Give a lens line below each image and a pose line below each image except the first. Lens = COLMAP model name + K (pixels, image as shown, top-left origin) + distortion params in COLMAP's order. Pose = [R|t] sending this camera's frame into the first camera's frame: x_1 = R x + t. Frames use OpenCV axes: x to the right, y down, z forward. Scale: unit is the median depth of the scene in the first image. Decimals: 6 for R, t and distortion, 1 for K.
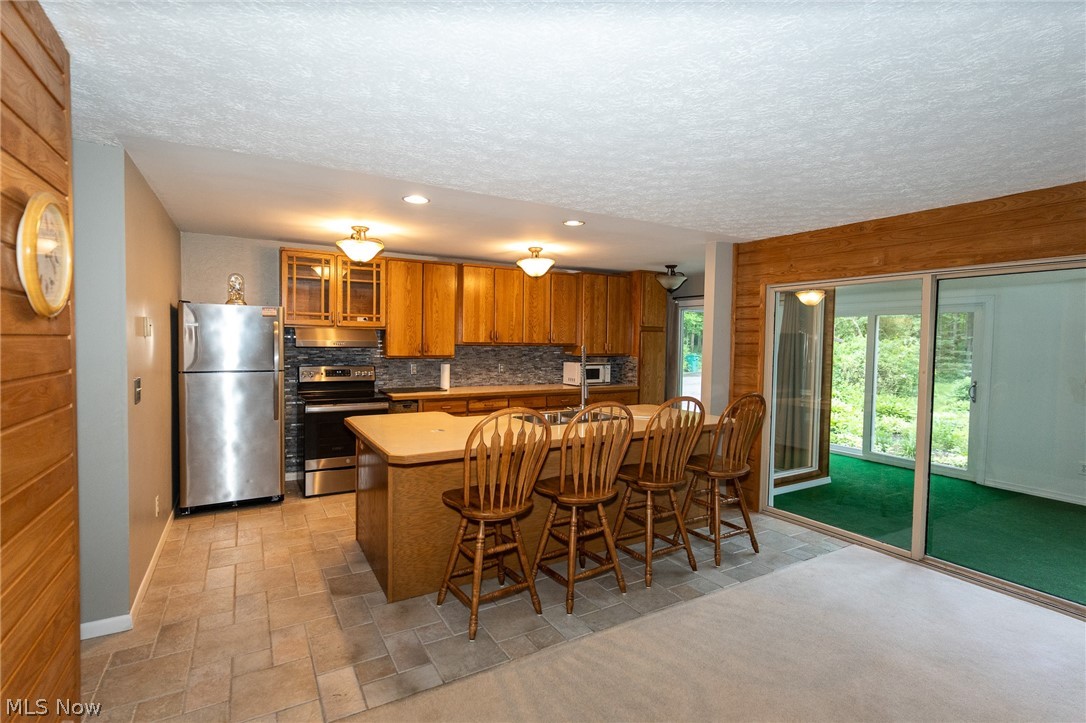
lens RADIAL K [[507.6, 0, 545.4], [0, 507.6, 358.6], [0, 0, 1]] dist [-0.004556, -0.000106]
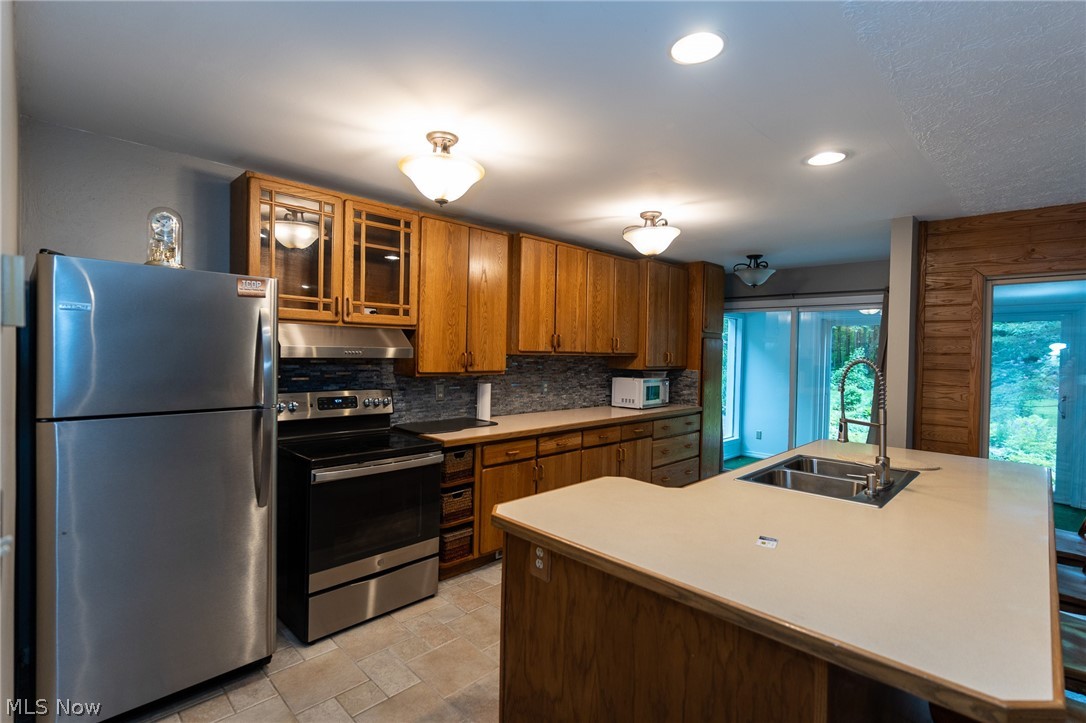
lens RADIAL K [[507.6, 0, 544.5], [0, 507.6, 361.0], [0, 0, 1]] dist [-0.004556, -0.000106]
pose [[0.969164, -0.000462, 0.246418, -0.288545], [0.003700, 0.999913, -0.012680, -0.010092], [-0.246390, 0.013201, 0.969081, 0.336657]]
